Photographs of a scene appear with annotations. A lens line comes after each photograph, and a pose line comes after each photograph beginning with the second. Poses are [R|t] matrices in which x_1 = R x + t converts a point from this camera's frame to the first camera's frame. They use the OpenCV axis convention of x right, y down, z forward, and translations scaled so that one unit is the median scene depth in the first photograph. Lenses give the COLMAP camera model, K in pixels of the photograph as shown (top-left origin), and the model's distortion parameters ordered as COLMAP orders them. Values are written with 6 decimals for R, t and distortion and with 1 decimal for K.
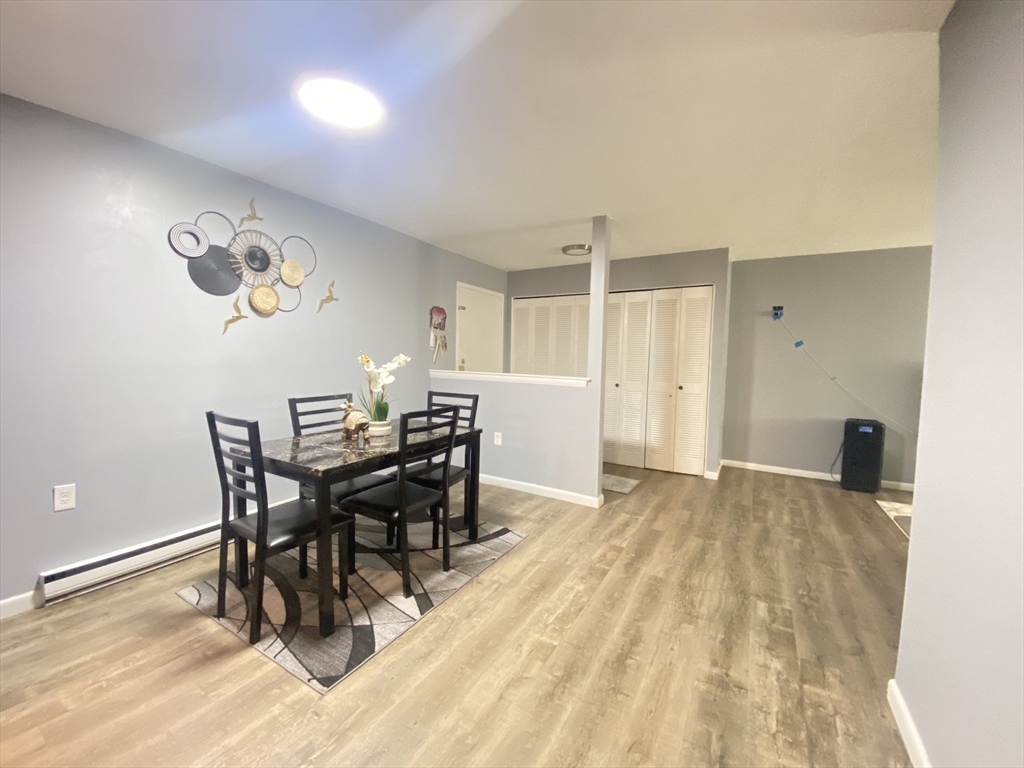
lens RADIAL K [[418.9, 0, 496.5], [0, 418.9, 367.6], [0, 0, 1]] dist [-0.000725, -0.006821]
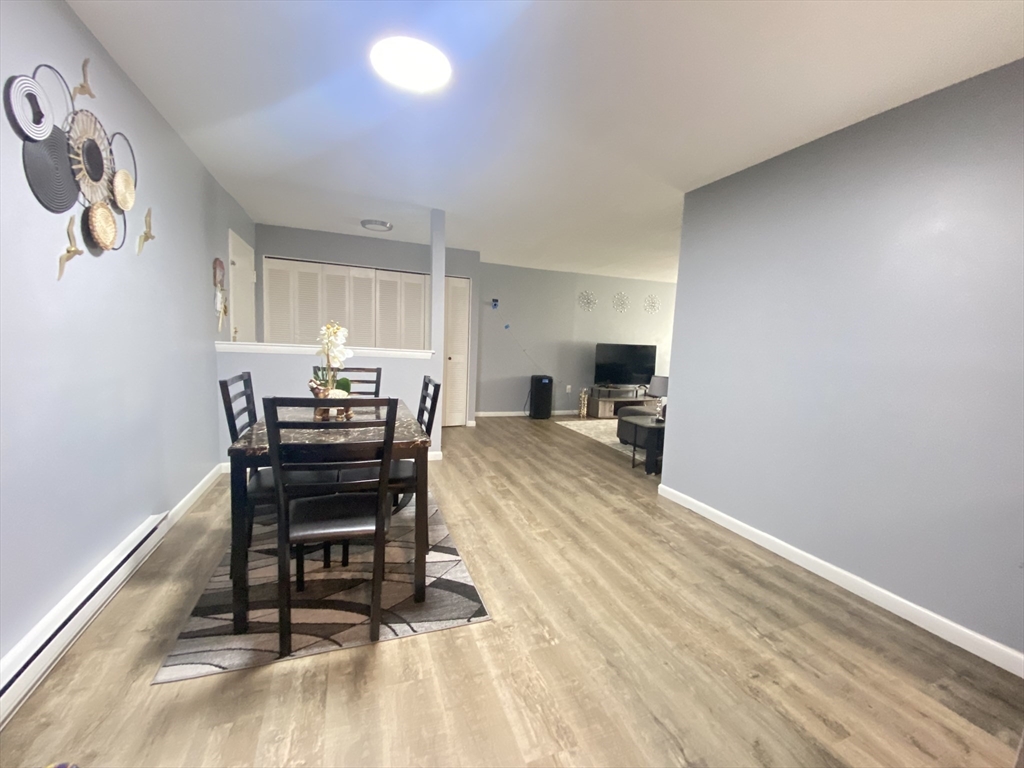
lens RADIAL K [[418.9, 0, 505.7], [0, 418.9, 375.1], [0, 0, 1]] dist [-0.000725, -0.006821]
pose [[0.619374, -0.052527, 0.783337, -0.781719], [-0.011845, 0.997021, 0.076221, 0.001817], [-0.785007, -0.056488, 0.616906, 0.167743]]
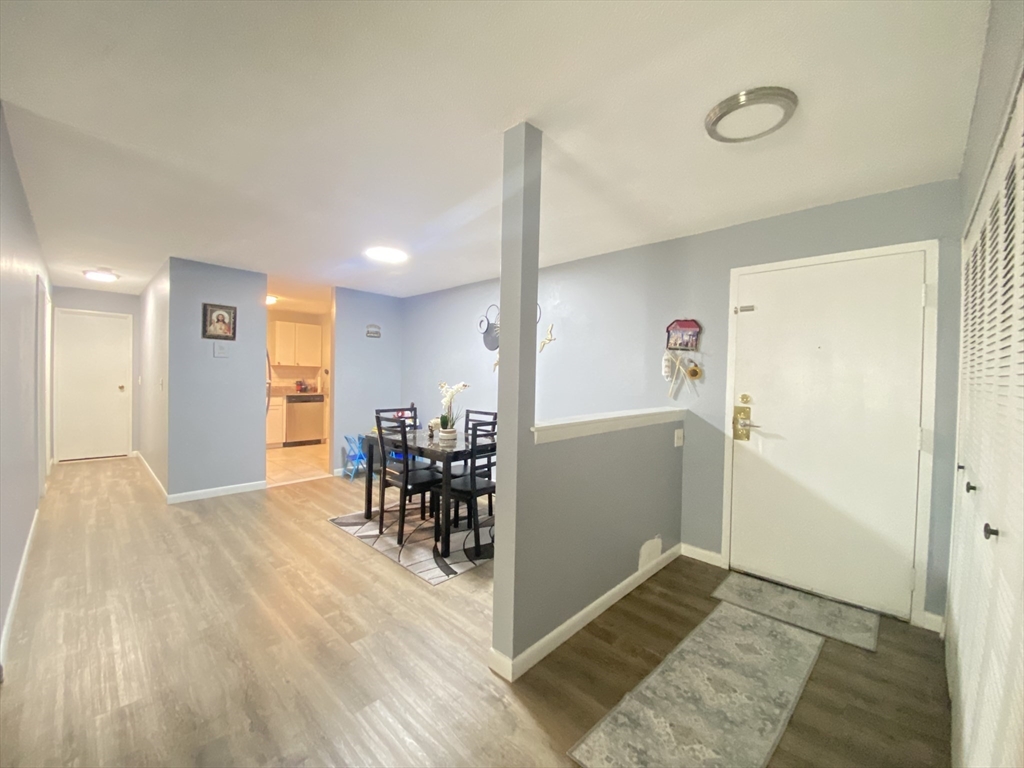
lens RADIAL K [[418.9, 0, 521.5], [0, 418.9, 379.2], [0, 0, 1]] dist [-0.000725, -0.006821]
pose [[-0.197689, -0.003431, -0.980259, 1.054295], [-0.051971, 0.998624, 0.006986, -0.061888], [0.978886, 0.052326, -0.197596, 1.541213]]
